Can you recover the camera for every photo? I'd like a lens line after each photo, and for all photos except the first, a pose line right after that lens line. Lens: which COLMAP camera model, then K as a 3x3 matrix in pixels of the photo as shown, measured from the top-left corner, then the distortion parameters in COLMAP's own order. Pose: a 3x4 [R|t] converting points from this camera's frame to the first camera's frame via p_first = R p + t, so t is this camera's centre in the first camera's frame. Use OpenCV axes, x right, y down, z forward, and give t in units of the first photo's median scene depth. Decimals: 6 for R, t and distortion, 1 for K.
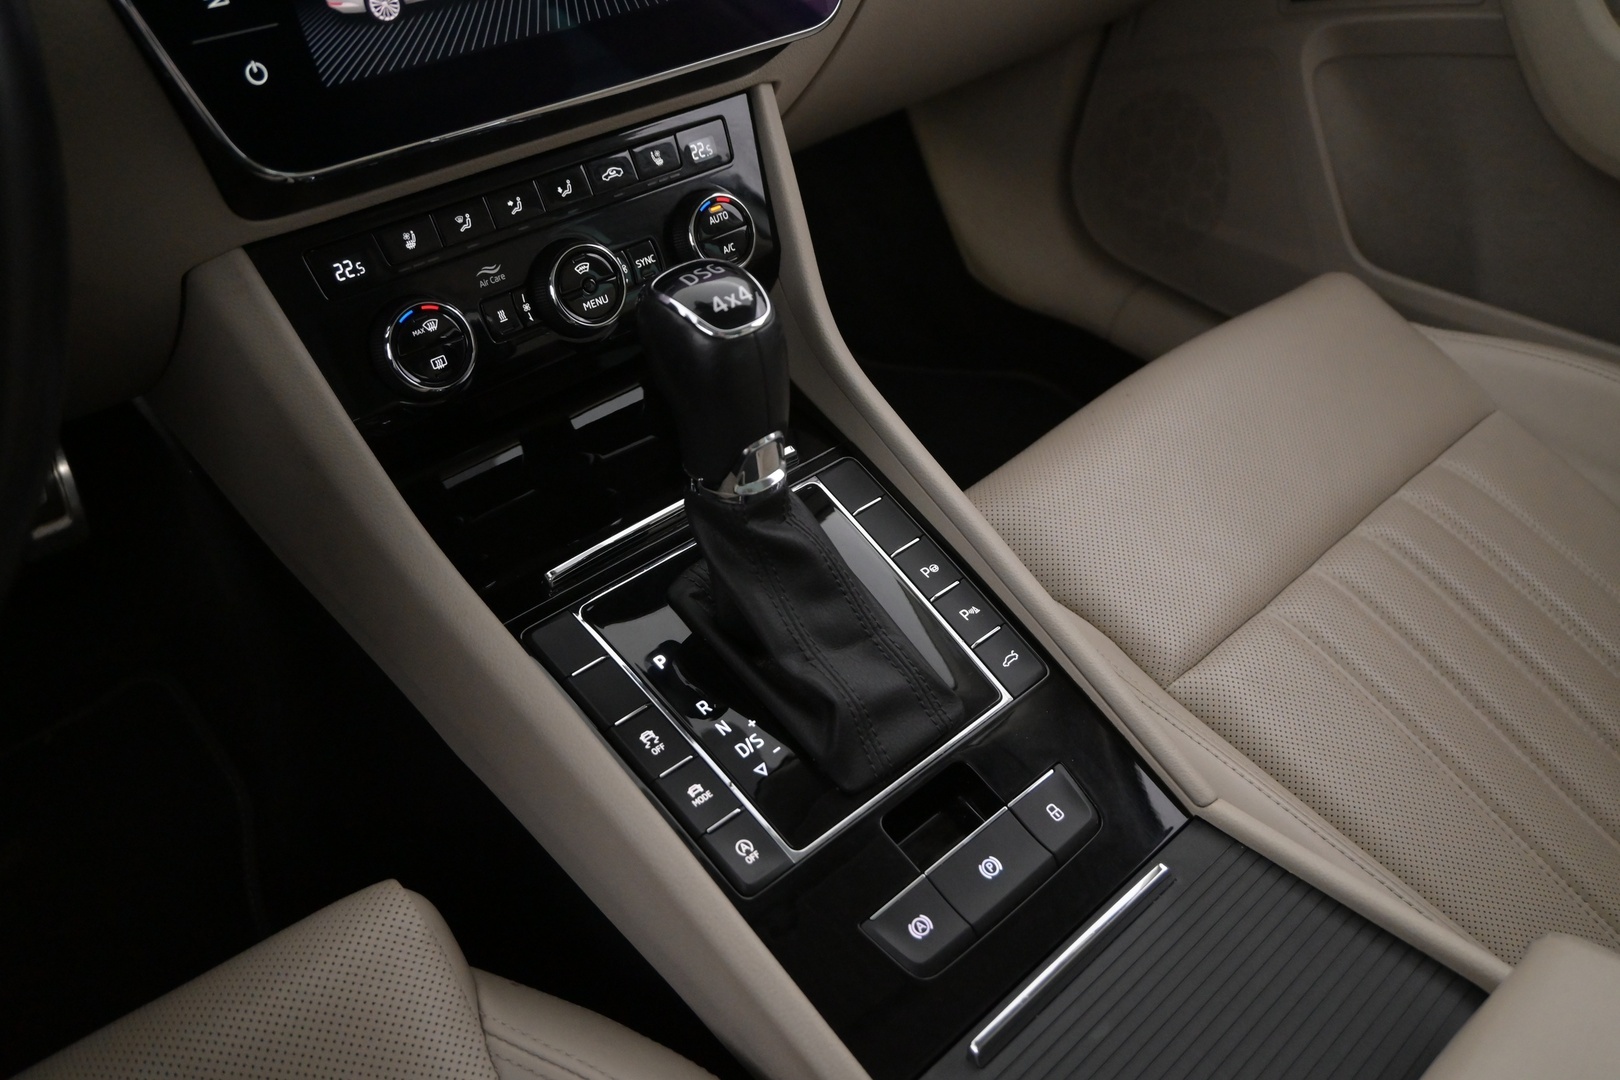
lens RADIAL K [[1242.1, 0, 810.0], [0, 1242.1, 540.0], [0, 0, 1]] dist [-0.004157, 0.000087]
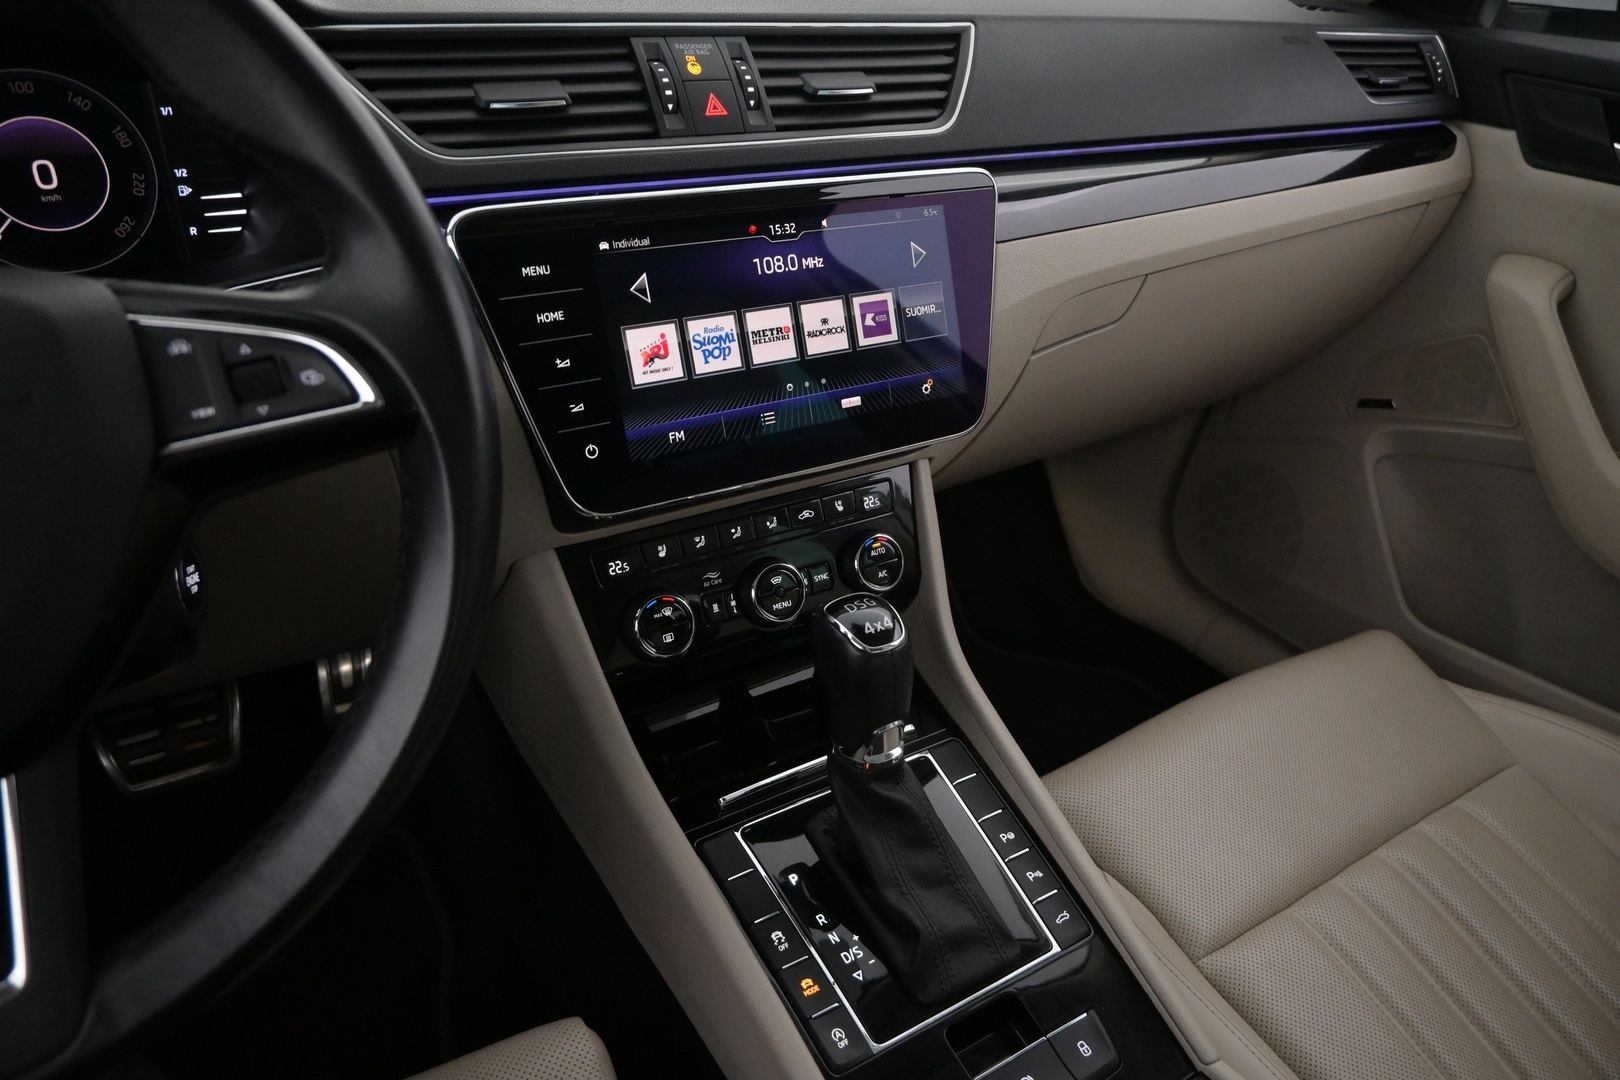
lens RADIAL K [[1116.2, 0, 812.4], [0, 1116.2, 535.7], [0, 0, 1]] dist [0.008076, 0.002133]
pose [[0.985594, 0.107162, -0.130848, 0.016872], [-0.131964, 0.971144, -0.198657, -0.024665], [0.105784, 0.213063, 0.971295, -0.242193]]
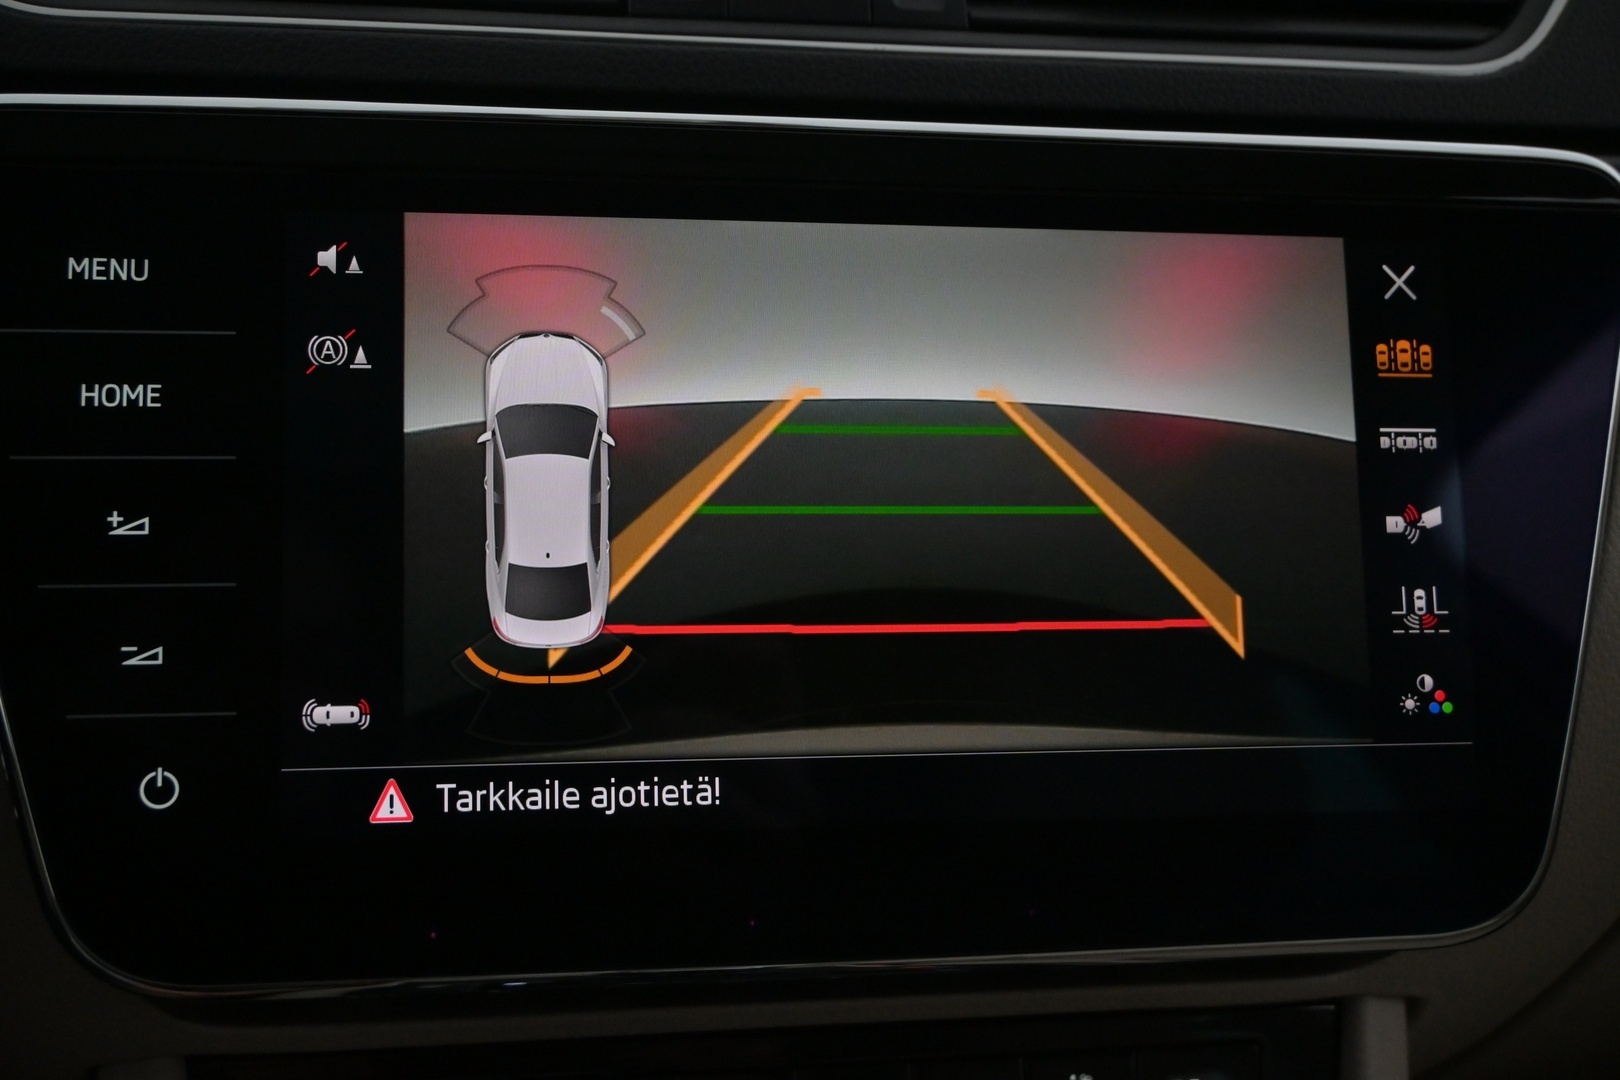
lens RADIAL K [[1750.8, 0, 812.8], [0, 1750.8, 537.8], [0, 0, 1]] dist [-0.000393, 0.001271]
pose [[0.838570, 0.157499, -0.521531, 0.124546], [-0.373507, 0.863108, -0.339908, -0.249307], [0.396603, 0.479832, 0.782603, 0.371292]]
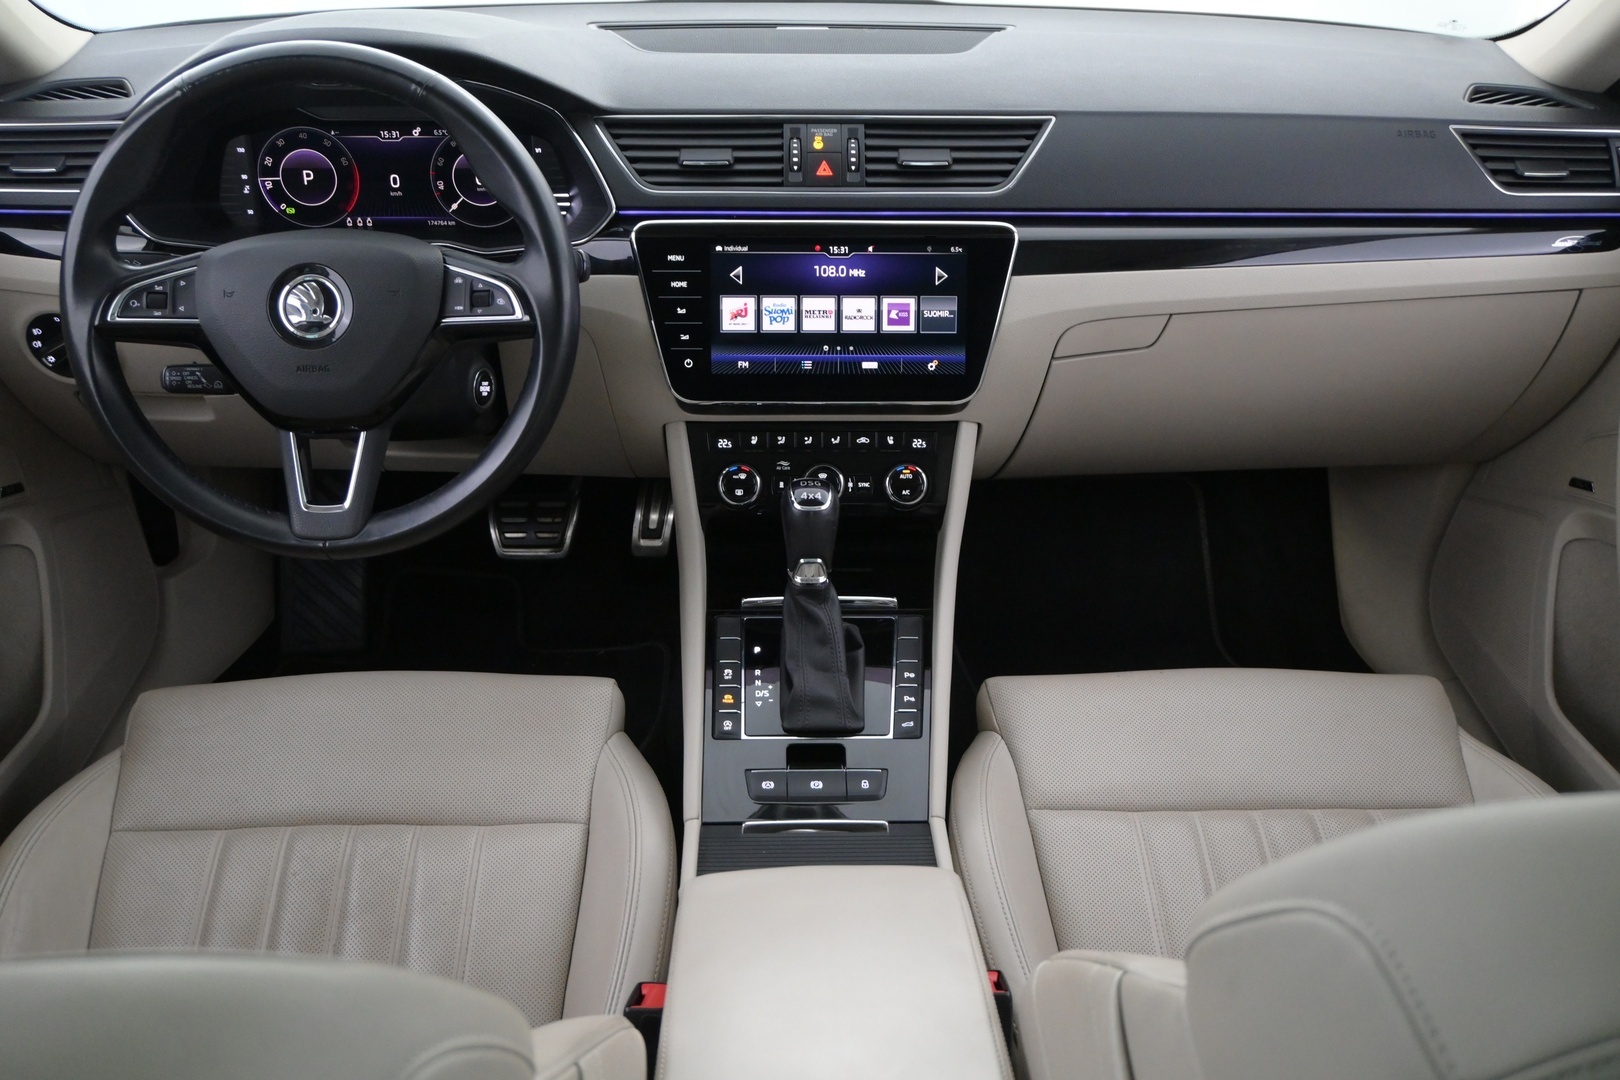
lens RADIAL K [[1512.2, 0, 809.5], [0, 1512.2, 532.5], [0, 0, 1]] dist [0.000532, 0.011330]
pose [[0.755931, 0.307988, -0.577678, 1.386843], [-0.424149, 0.902579, -0.073820, 0.069657], [0.498664, 0.300824, 0.812920, -1.126570]]
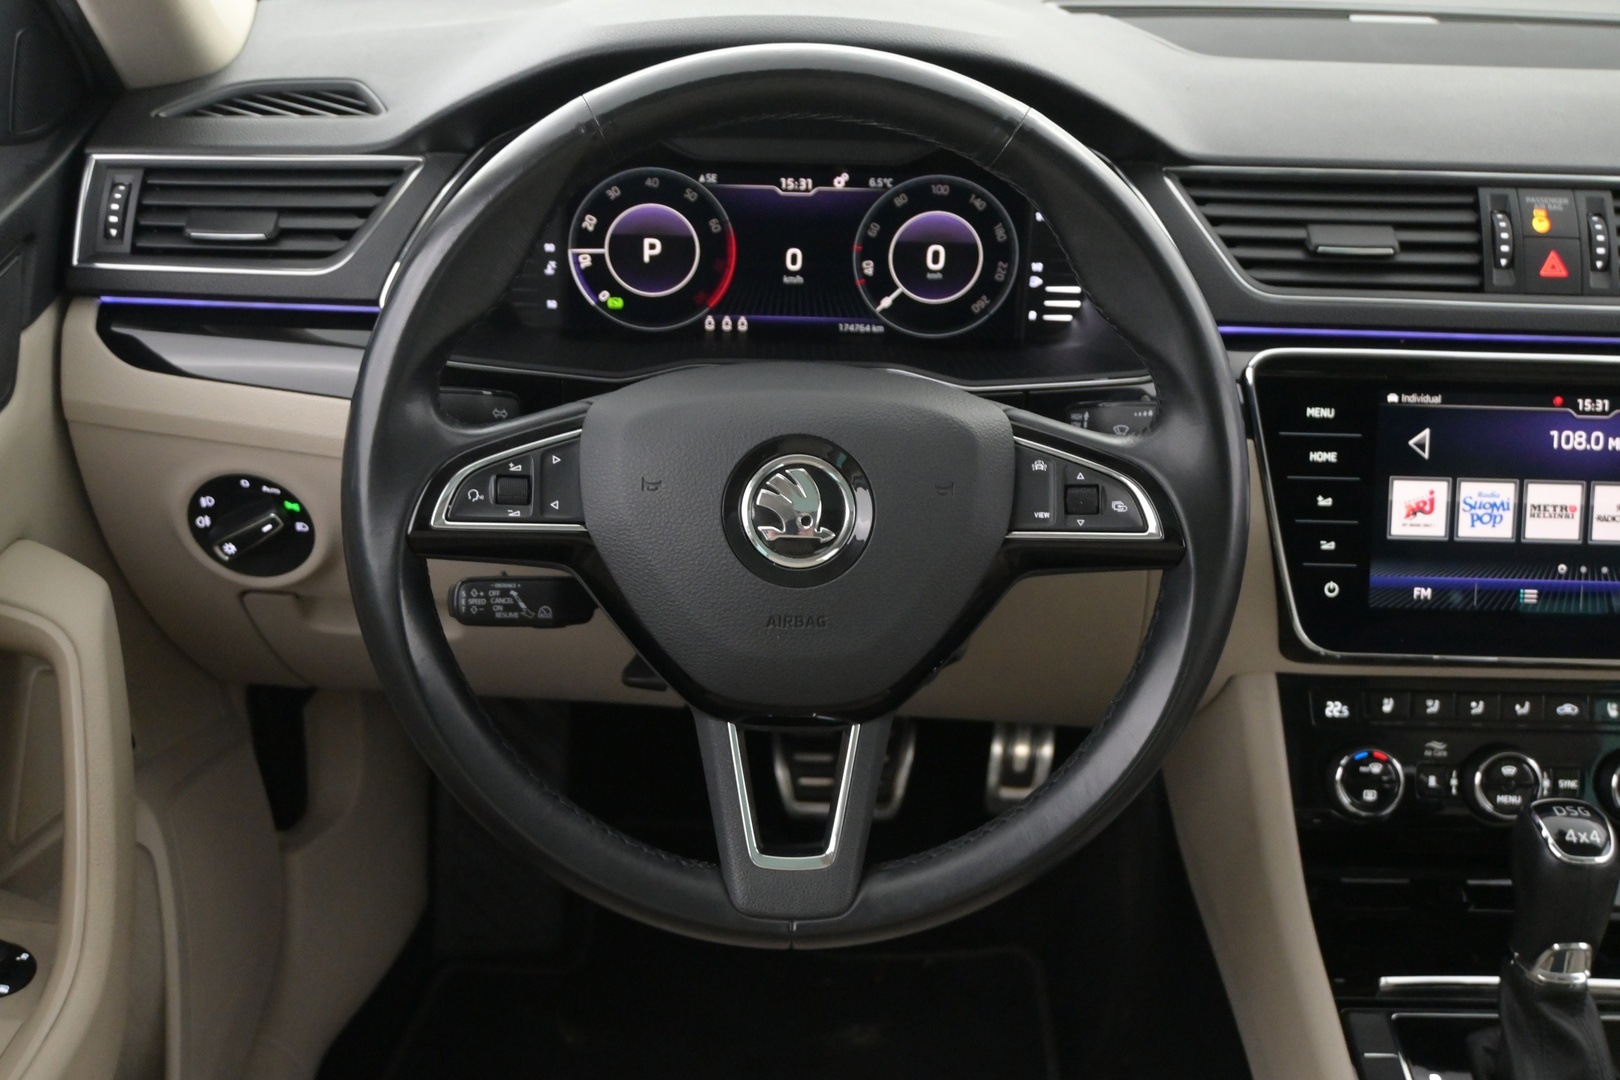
lens RADIAL K [[1961.6, 0, 810.0], [0, 1961.6, 540.0], [0, 0, 1]] dist [-0.000402, 0.007814]
pose [[0.754671, 0.304835, -0.580989, 0.386282], [-0.444460, 0.888903, -0.110936, 0.113860], [0.482625, 0.341947, 0.806316, -1.078856]]
